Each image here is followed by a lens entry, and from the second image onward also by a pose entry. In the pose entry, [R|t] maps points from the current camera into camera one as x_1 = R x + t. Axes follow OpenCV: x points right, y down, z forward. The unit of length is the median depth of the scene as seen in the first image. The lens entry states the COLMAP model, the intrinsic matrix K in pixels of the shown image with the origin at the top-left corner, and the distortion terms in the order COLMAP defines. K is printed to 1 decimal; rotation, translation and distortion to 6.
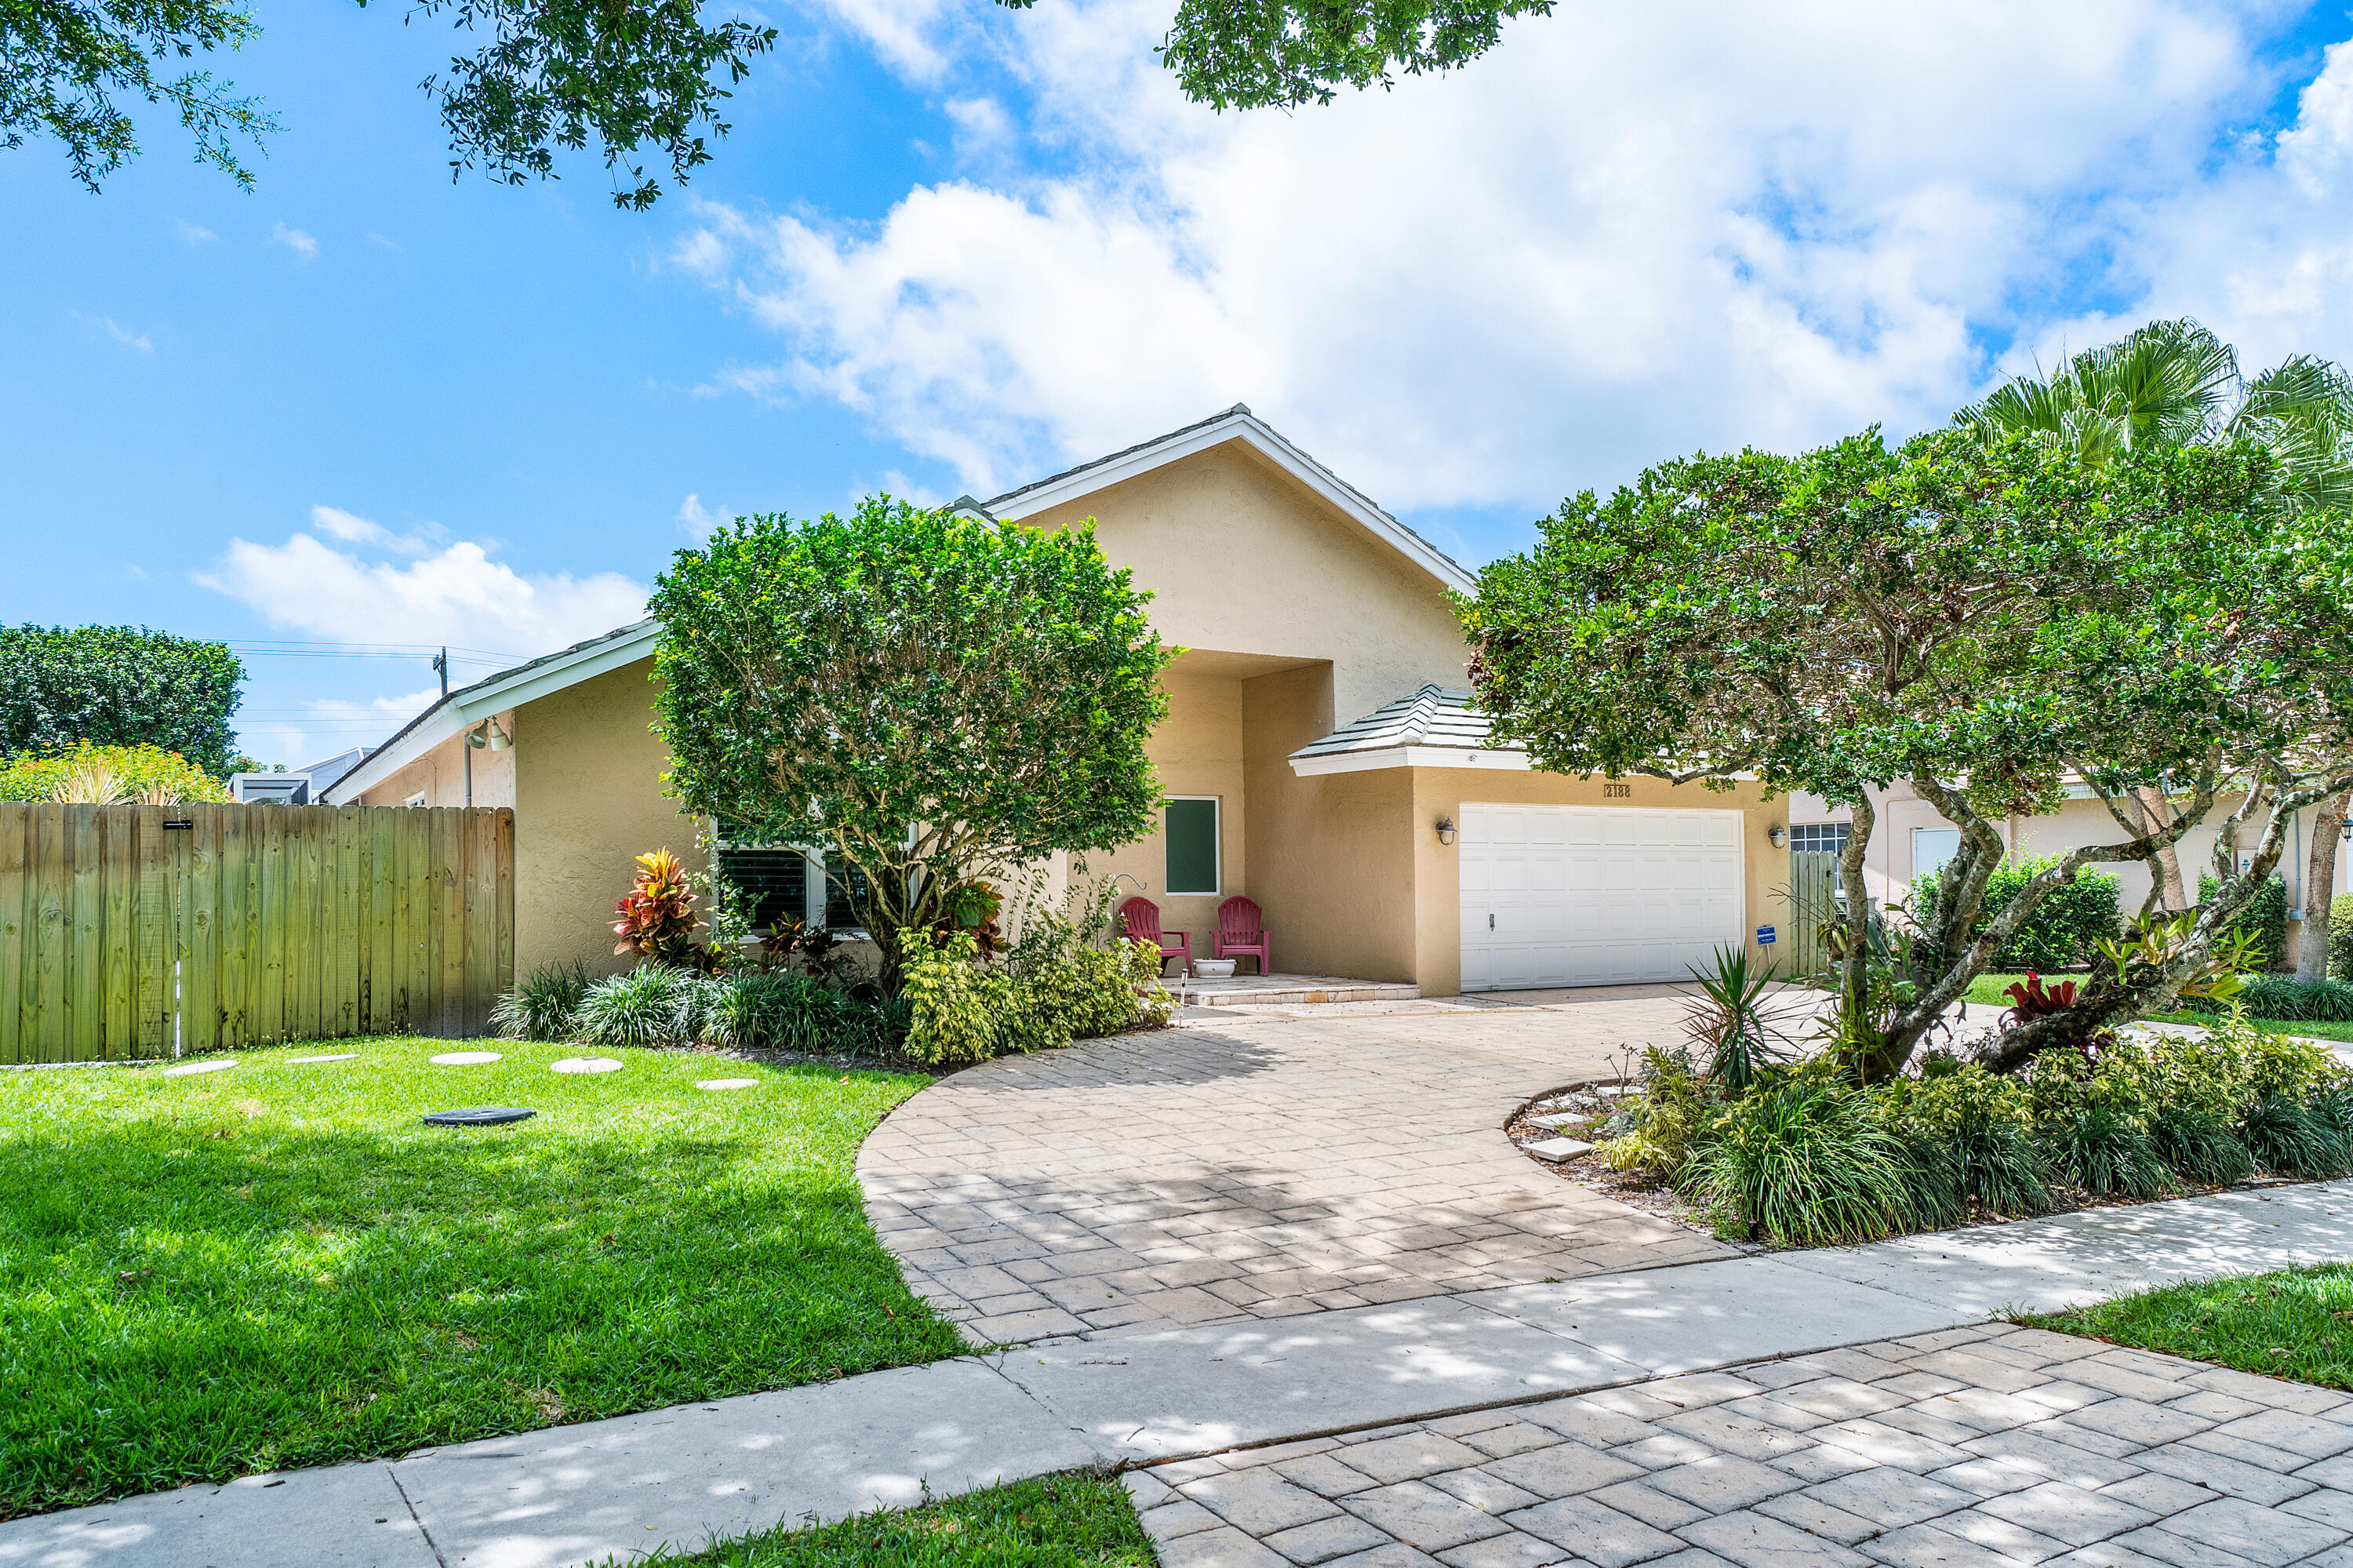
lens RADIAL K [[1615.7, 0, 1176.5], [0, 1615.7, 784.0], [0, 0, 1]] dist [0.000828, 0.000015]
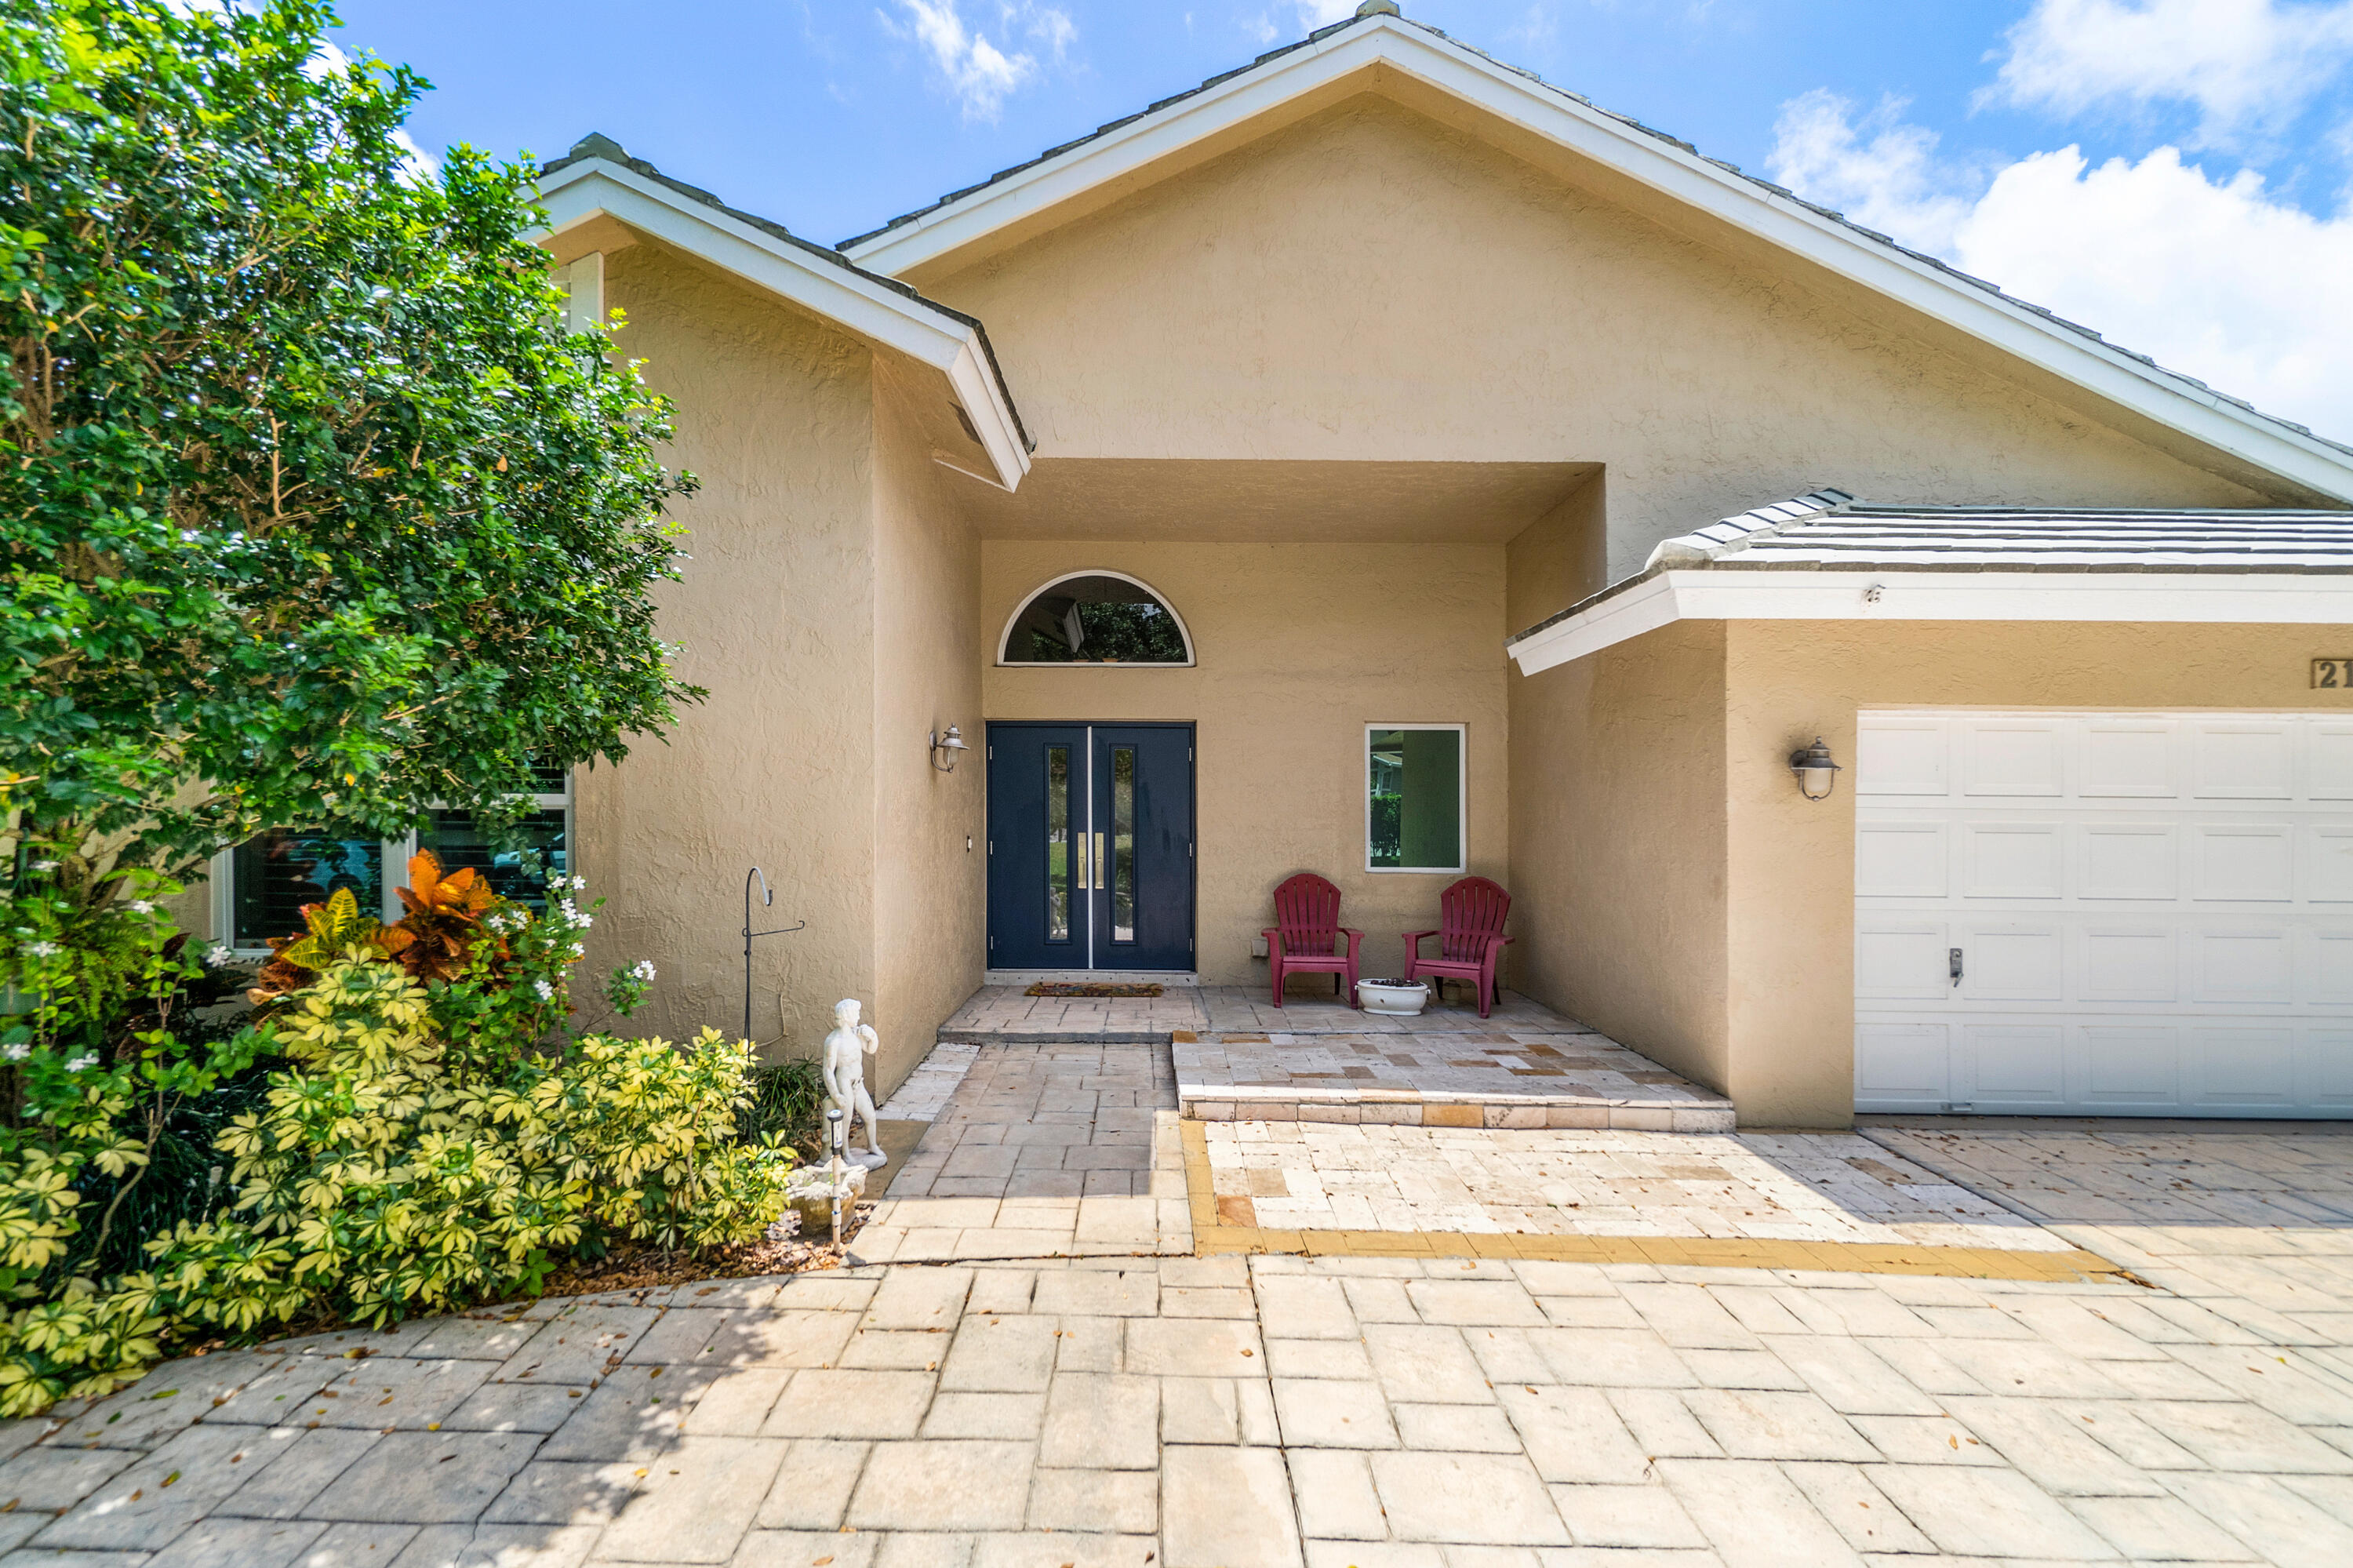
lens RADIAL K [[1022.0, 0, 1176.5], [0, 1022.0, 784.0], [0, 0, 1]] dist [-0.001134, 0.000073]
pose [[0.849836, -0.002085, -0.527043, 0.162675], [0.017328, 0.999562, 0.023986, 0.023216], [0.526762, -0.029517, 0.849500, 0.648641]]
